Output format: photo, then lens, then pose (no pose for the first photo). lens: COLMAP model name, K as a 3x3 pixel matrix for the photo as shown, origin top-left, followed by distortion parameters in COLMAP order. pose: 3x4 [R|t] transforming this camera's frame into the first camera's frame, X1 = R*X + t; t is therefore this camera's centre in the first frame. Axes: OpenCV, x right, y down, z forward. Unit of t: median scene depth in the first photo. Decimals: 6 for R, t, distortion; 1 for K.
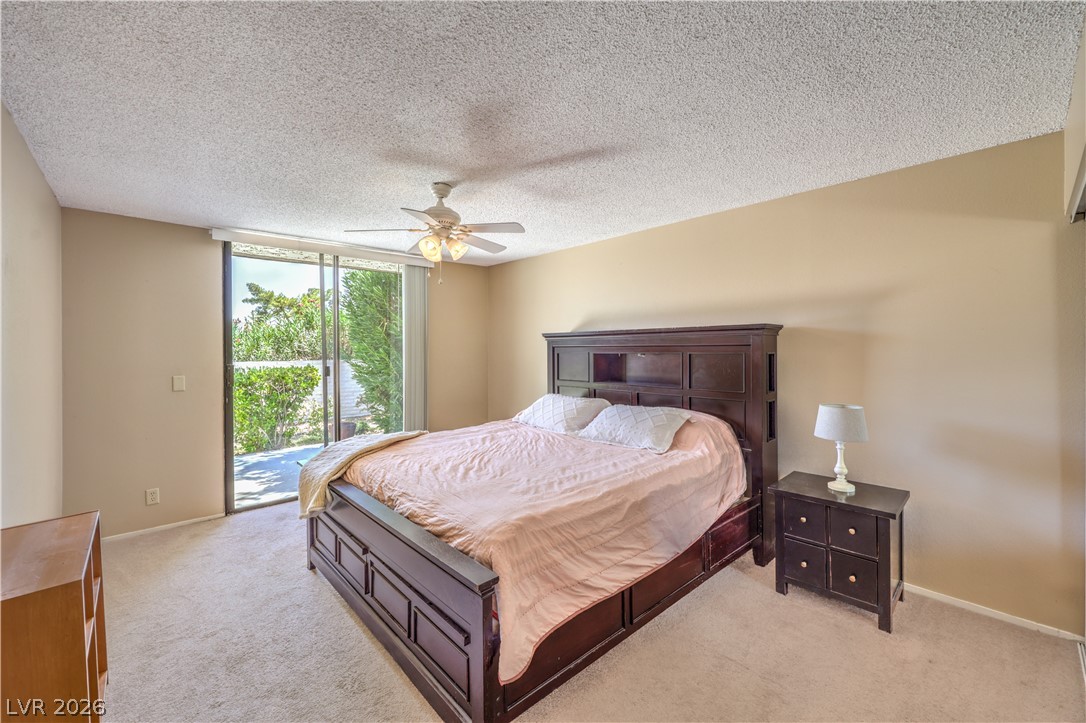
lens RADIAL K [[443.9, 0, 548.6], [0, 443.9, 353.5], [0, 0, 1]] dist [0.001300, -0.000508]
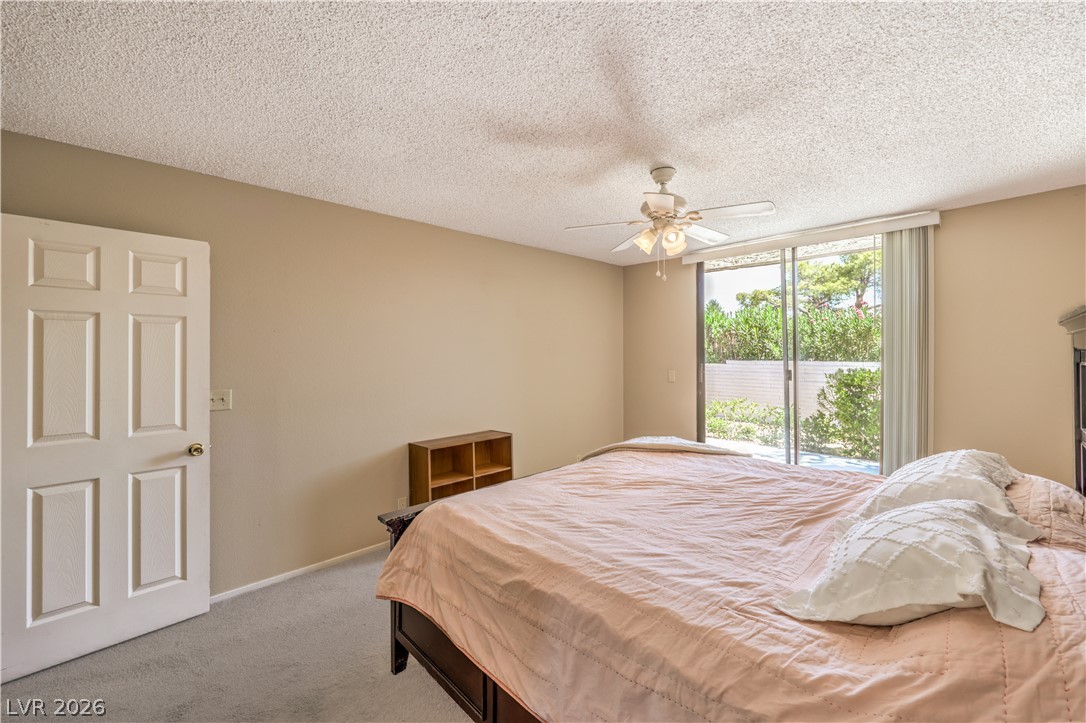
lens RADIAL K [[443.9, 0, 548.7], [0, 443.9, 355.1], [0, 0, 1]] dist [0.001300, -0.000508]
pose [[0.016303, 0.017058, -0.999722, 0.812815], [-0.006764, 0.999833, 0.016950, -0.027032], [0.999844, 0.006485, 0.016416, 0.947094]]
